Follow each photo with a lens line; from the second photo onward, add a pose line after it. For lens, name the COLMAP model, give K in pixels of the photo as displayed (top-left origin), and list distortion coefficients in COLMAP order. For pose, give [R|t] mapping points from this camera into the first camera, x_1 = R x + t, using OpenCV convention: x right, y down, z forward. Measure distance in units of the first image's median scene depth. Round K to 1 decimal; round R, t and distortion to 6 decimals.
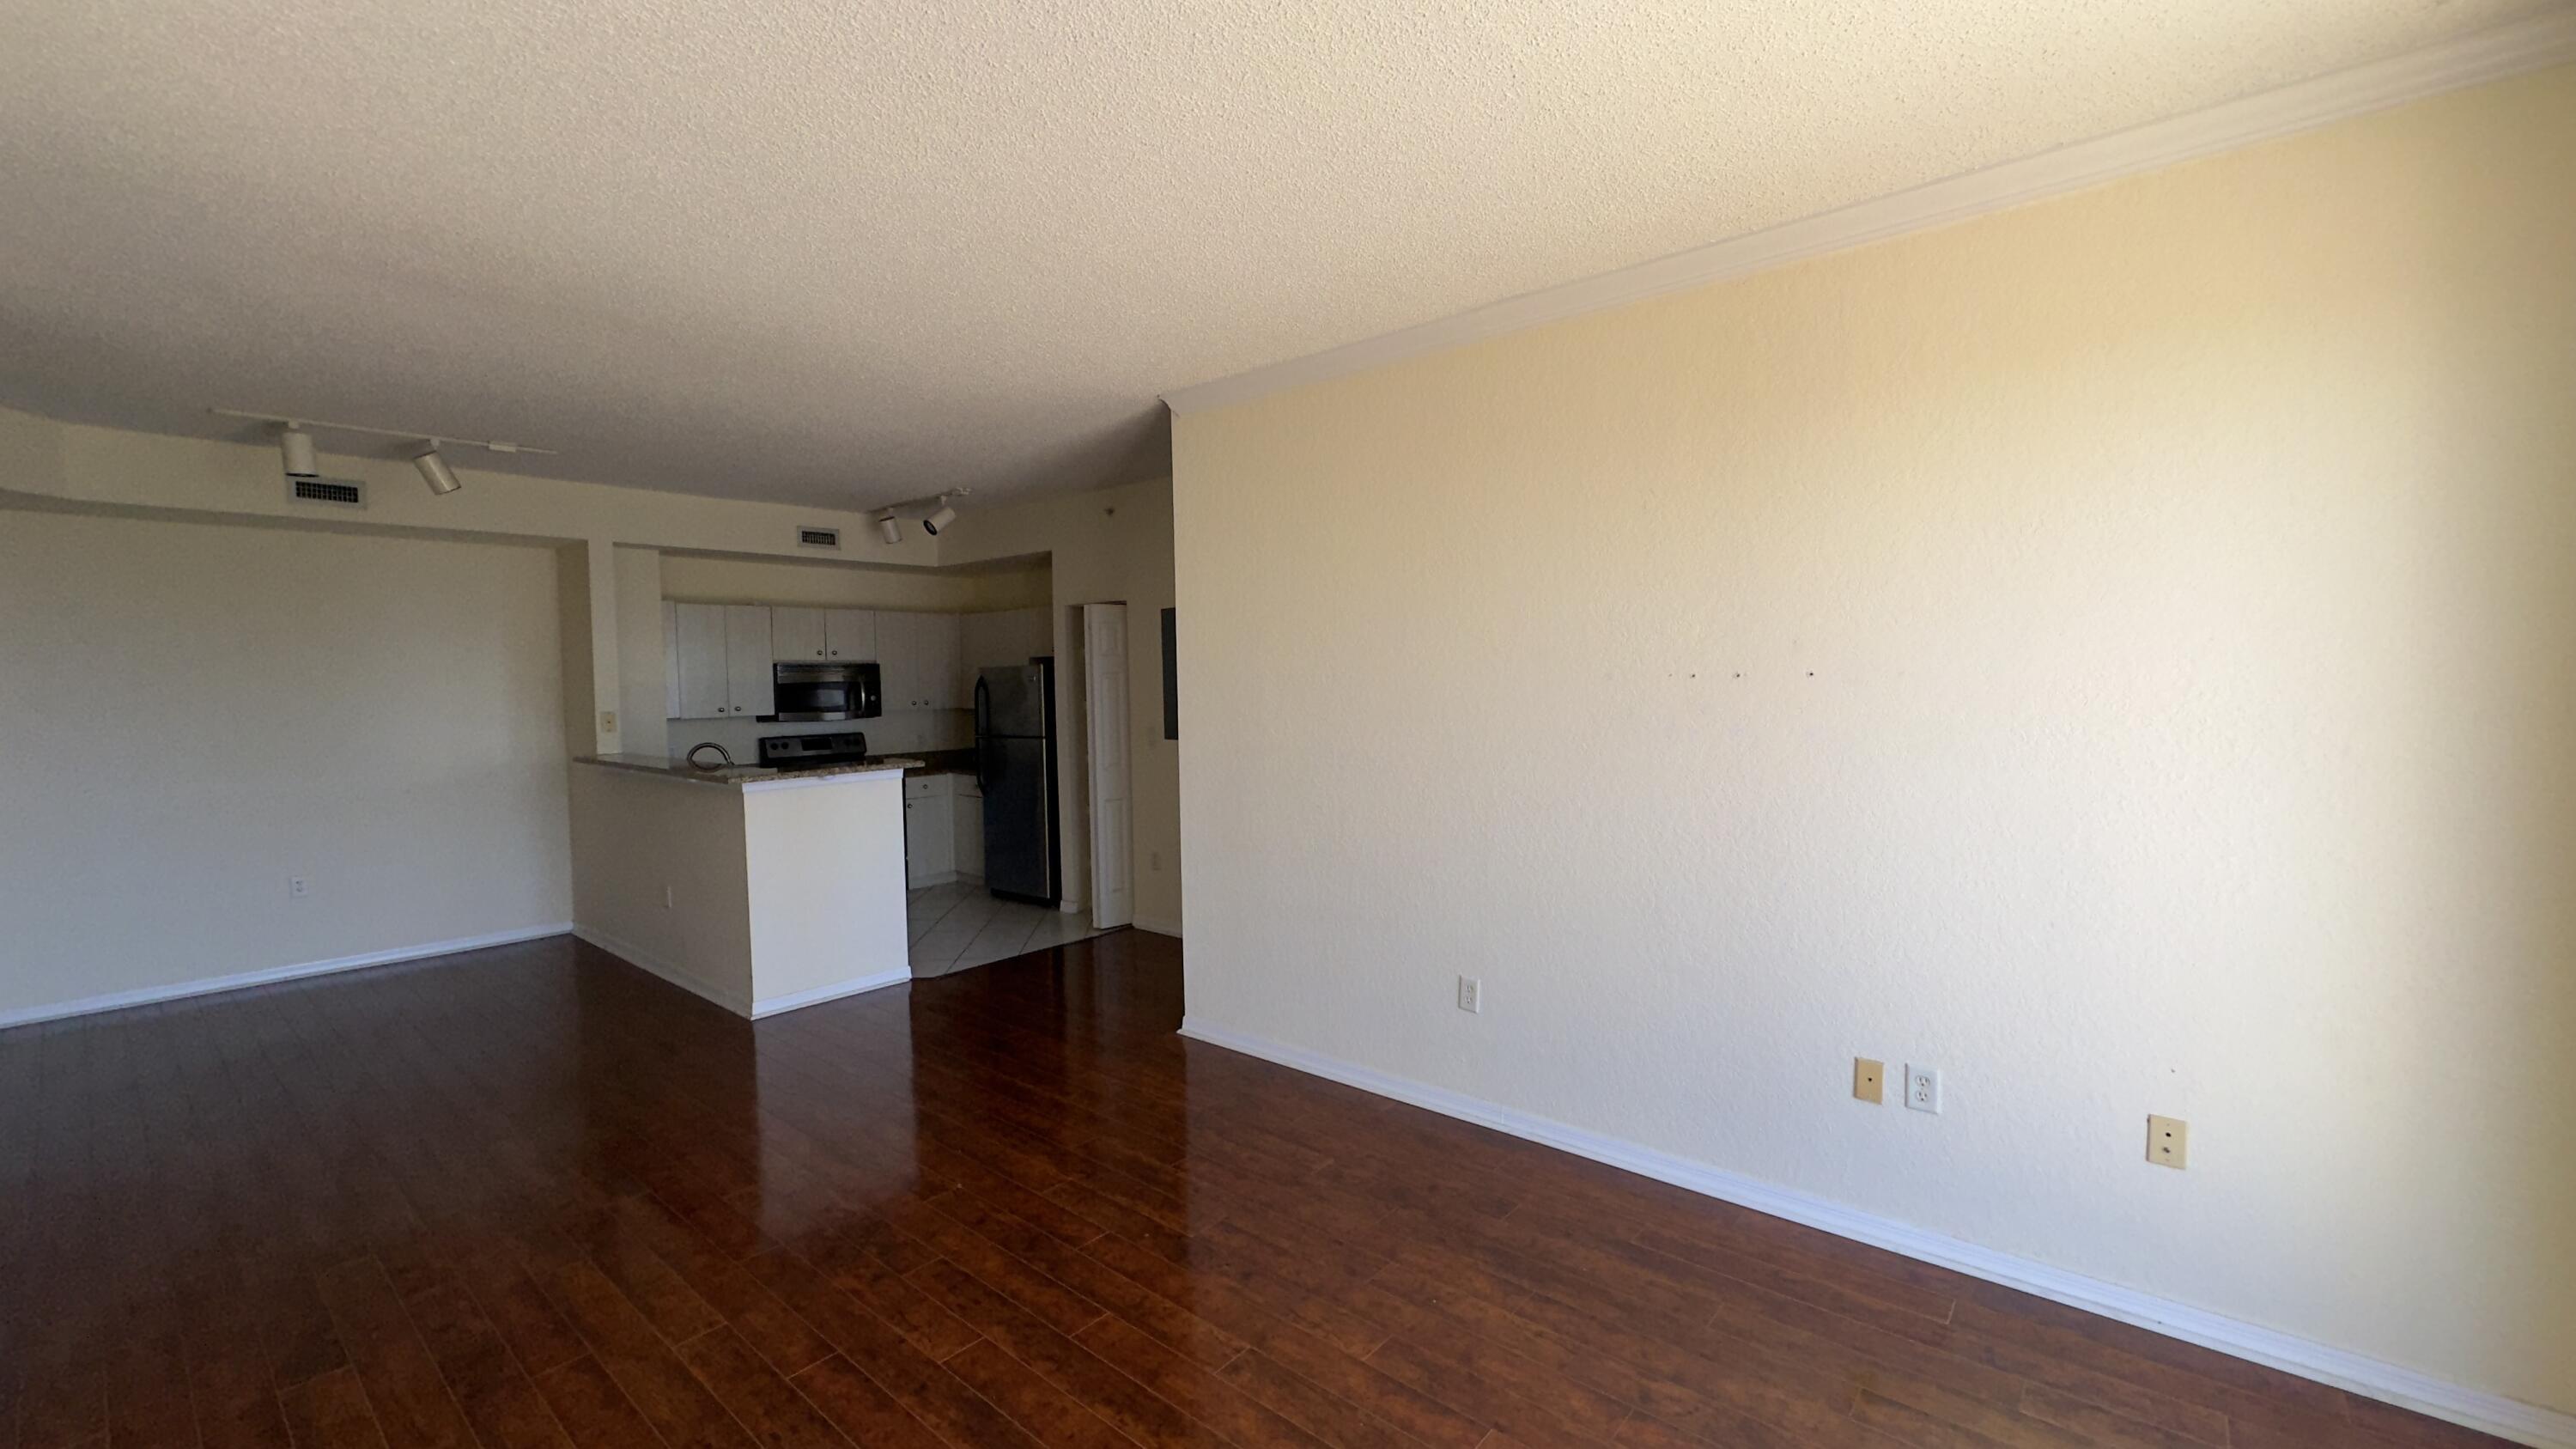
lens RADIAL K [[1030.0, 0, 1288.0], [0, 1030.0, 724.5], [0, 0, 1]] dist [-0.000983, -0.000041]
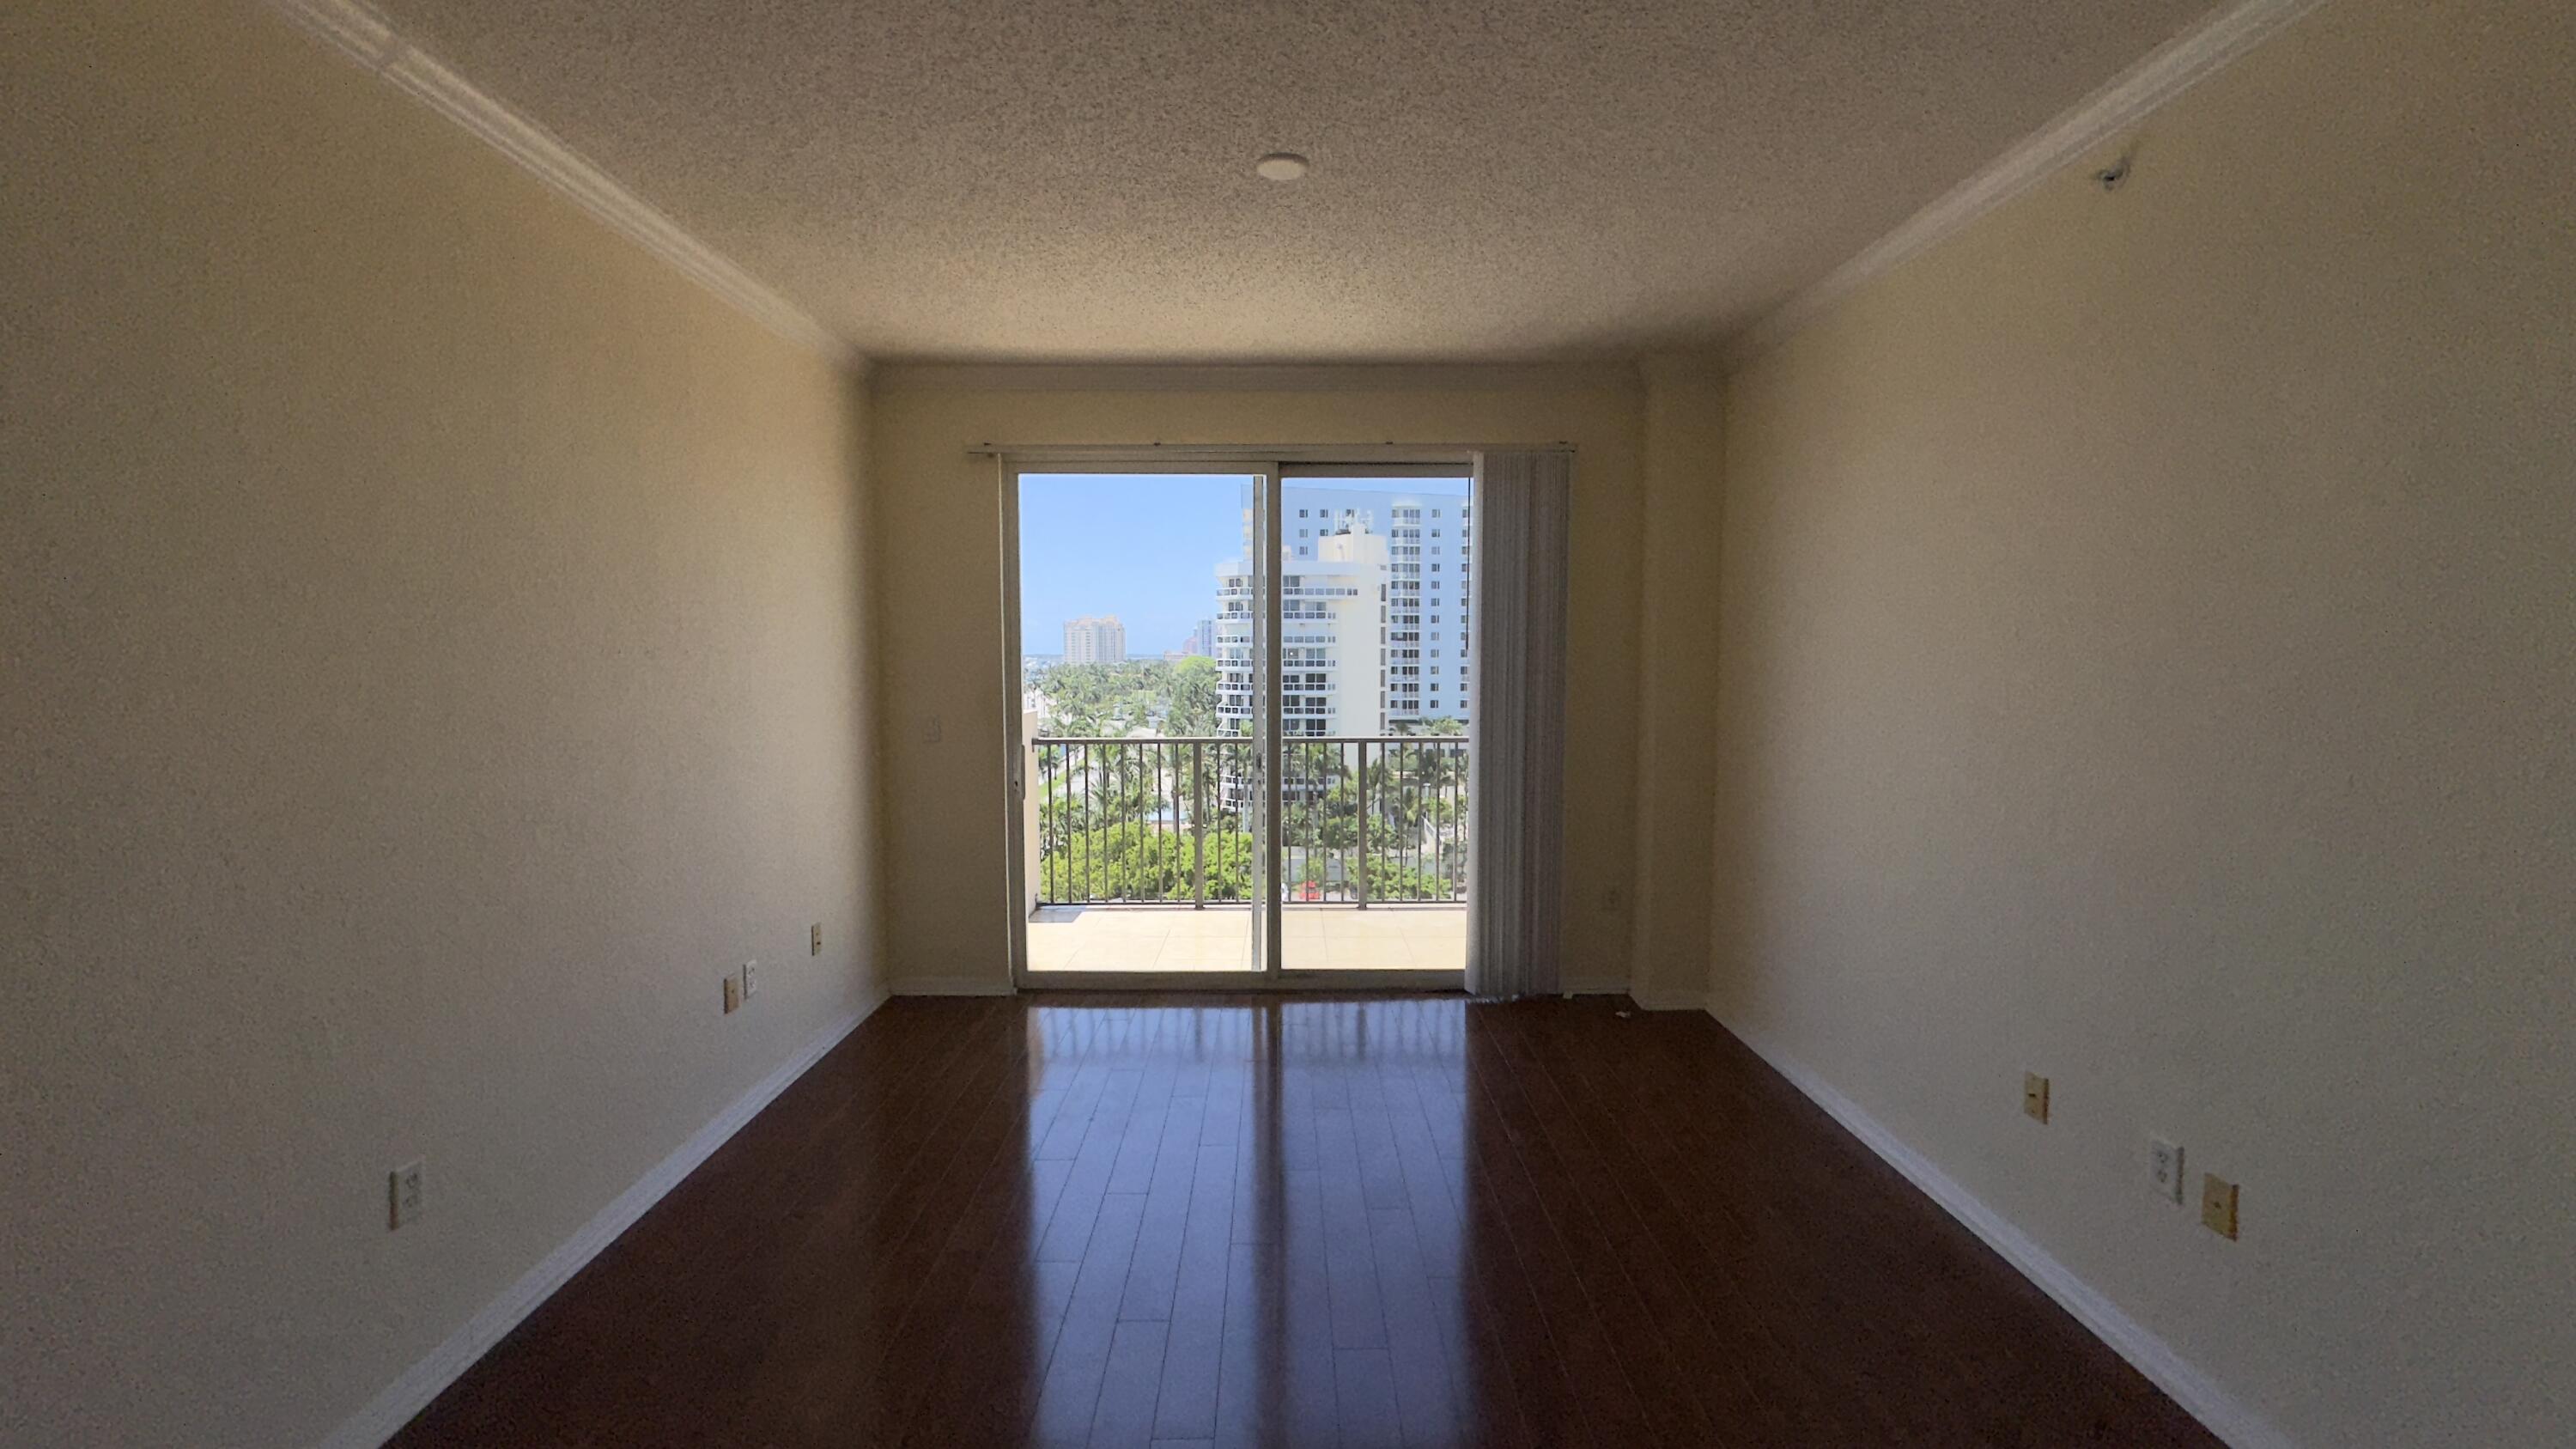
lens RADIAL K [[1036.9, 0, 1287.6], [0, 1036.9, 743.4], [0, 0, 1]] dist [0.000483, 0.000062]
pose [[-0.647604, -0.050303, 0.760315, -0.283249], [0.045816, 0.993443, 0.104750, -0.015291], [-0.760598, 0.102671, -0.641053, 0.469232]]
